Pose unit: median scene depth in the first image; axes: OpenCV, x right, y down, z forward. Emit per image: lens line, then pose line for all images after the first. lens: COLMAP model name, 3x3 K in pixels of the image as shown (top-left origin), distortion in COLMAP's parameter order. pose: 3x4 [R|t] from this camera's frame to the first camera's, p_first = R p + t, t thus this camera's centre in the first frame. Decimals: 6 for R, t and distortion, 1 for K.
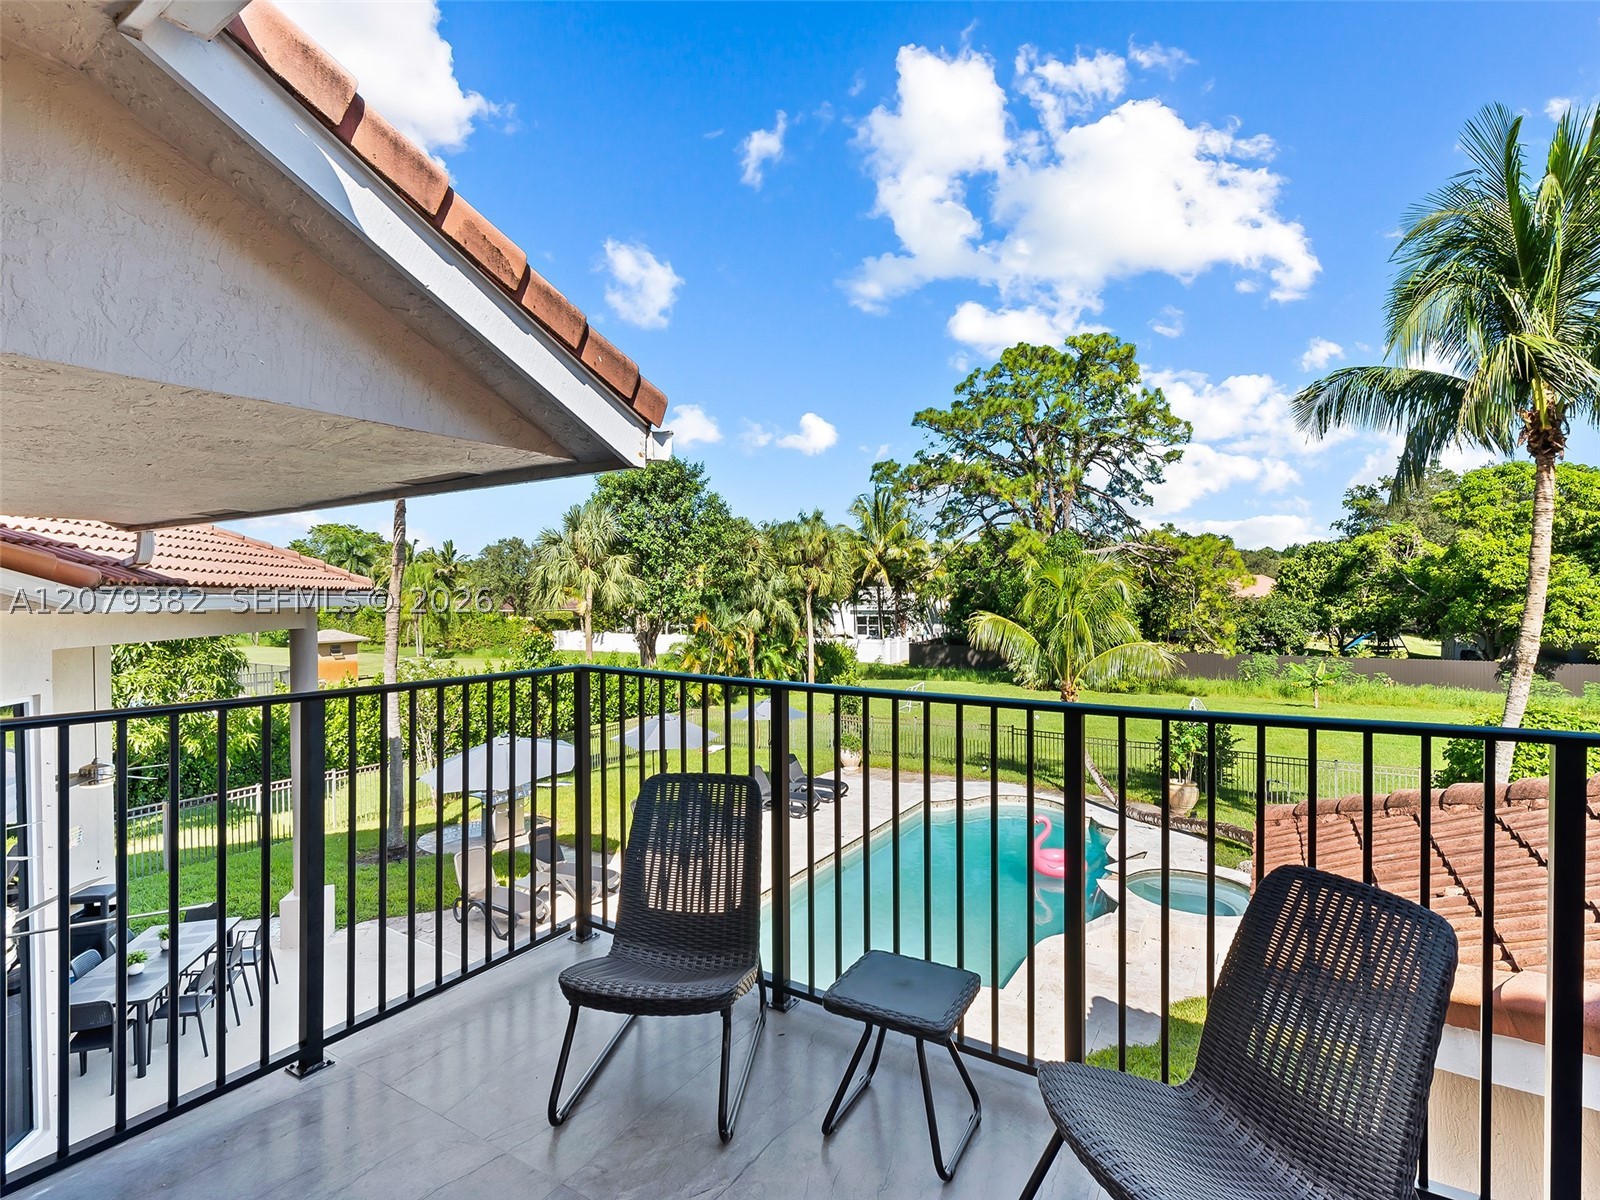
lens RADIAL K [[758.0, 0, 803.1], [0, 758.0, 622.8], [0, 0, 1]] dist [0.019810, -0.005822]
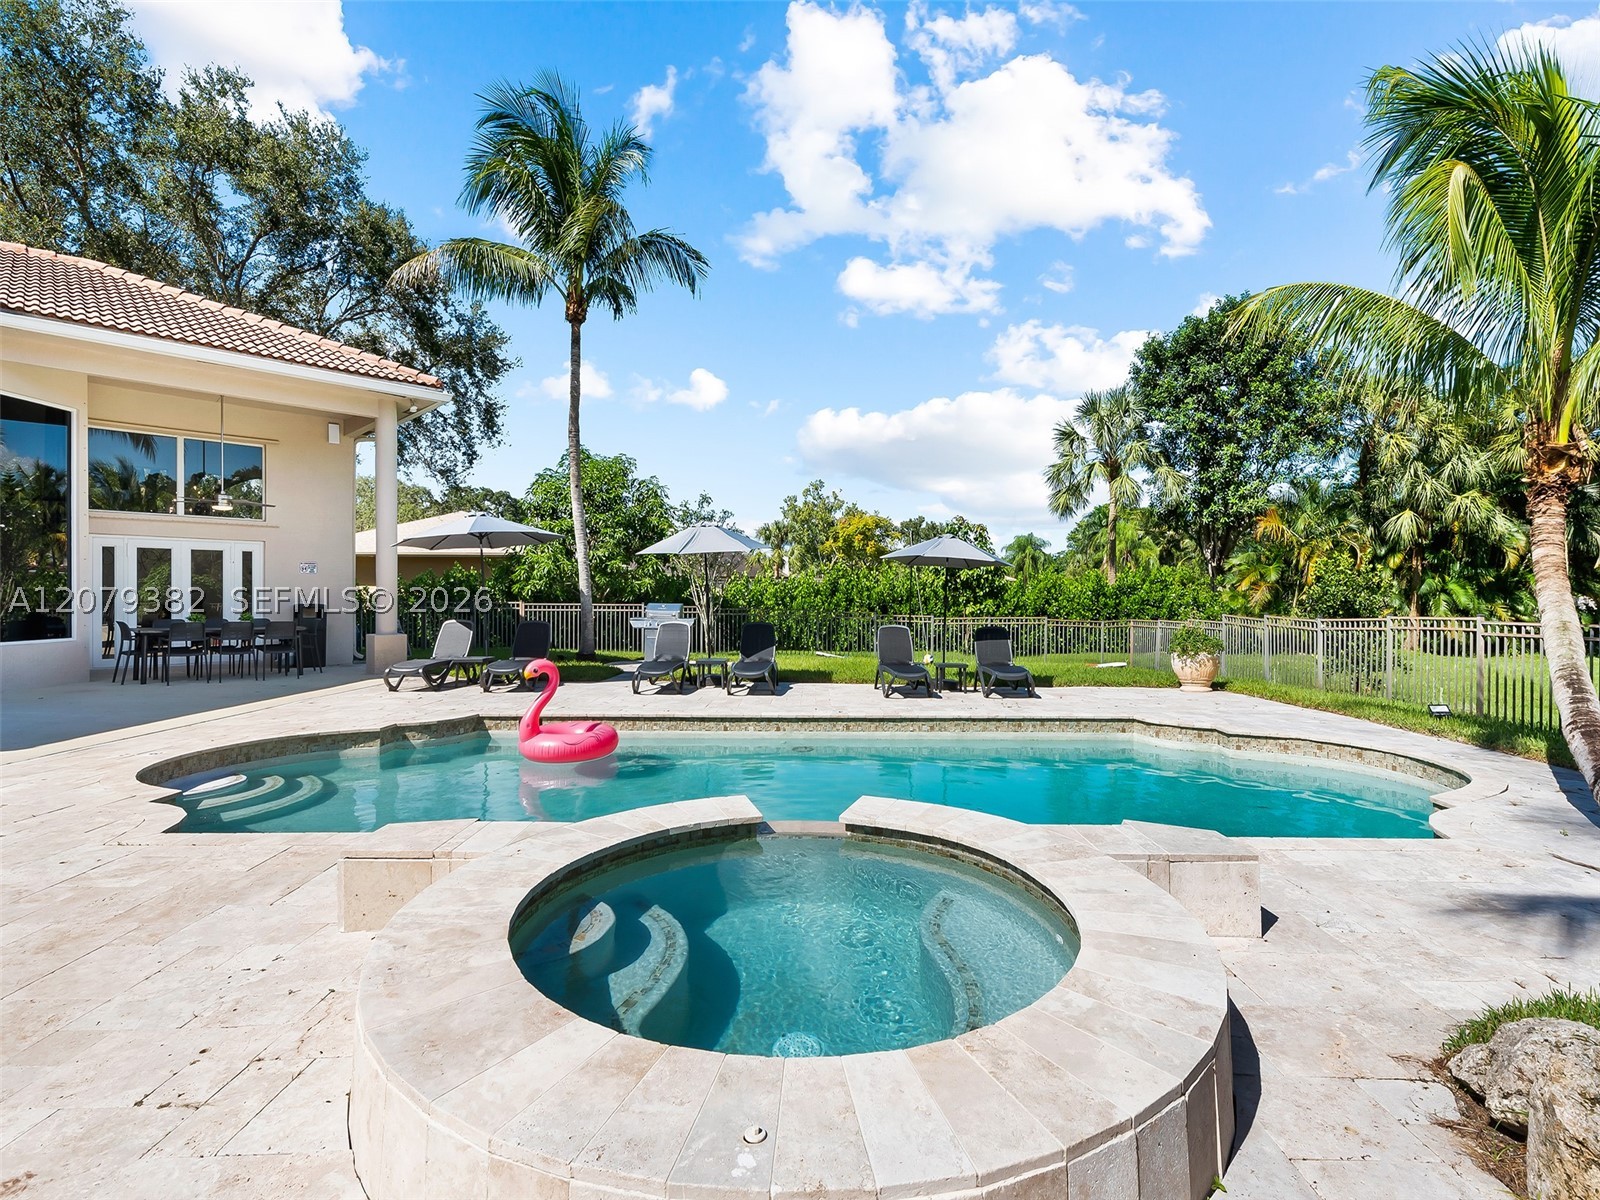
lens RADIAL K [[758.0, 0, 823.6], [0, 758.0, 591.7], [0, 0, 1]] dist [0.019810, -0.005822]
pose [[0.535791, 0.012786, -0.844254, 0.204720], [-0.041142, 0.999093, -0.010979, 0.072711], [0.843348, 0.040617, 0.535831, 0.247684]]
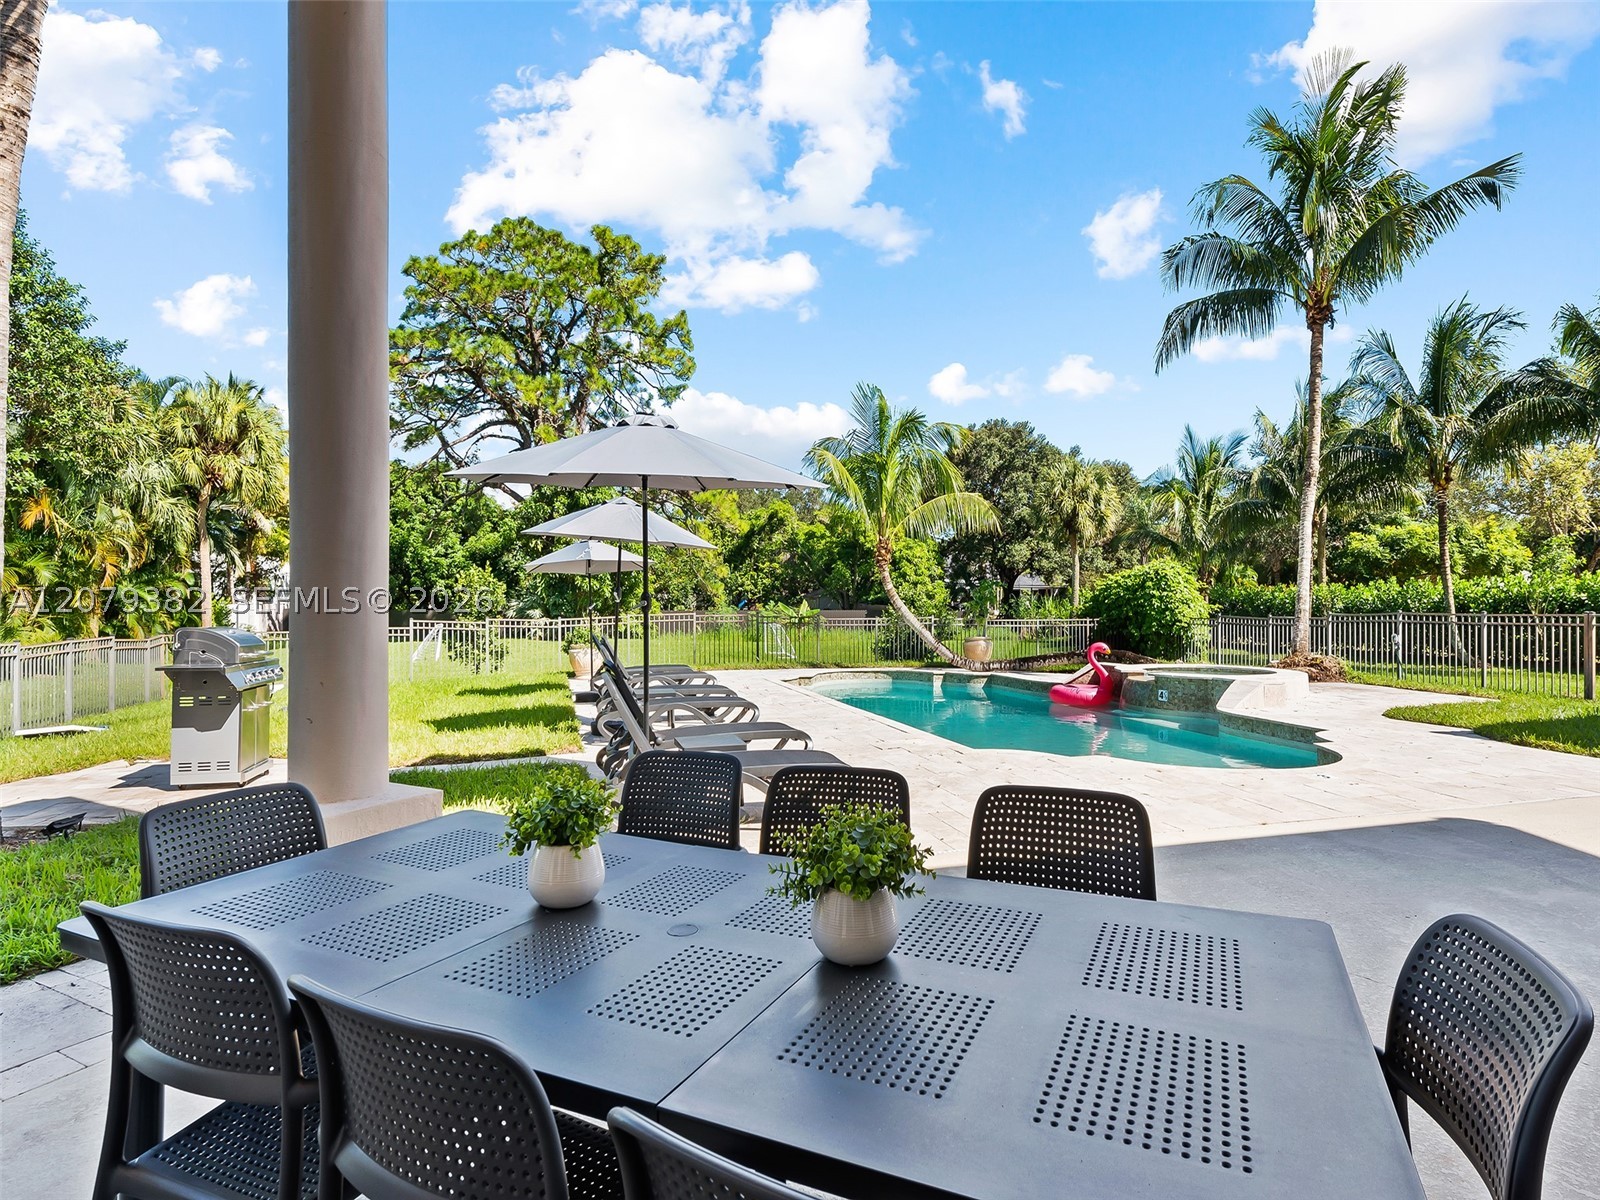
lens RADIAL K [[851.5, 0, 804.9], [0, 851.5, 593.9], [0, 0, 1]] dist [0.023391, -0.000994]
pose [[0.659336, 0.016343, 0.751670, -0.201471], [0.020089, 0.999024, -0.039343, 0.078499], [-0.751580, 0.041041, 0.658365, 0.180181]]
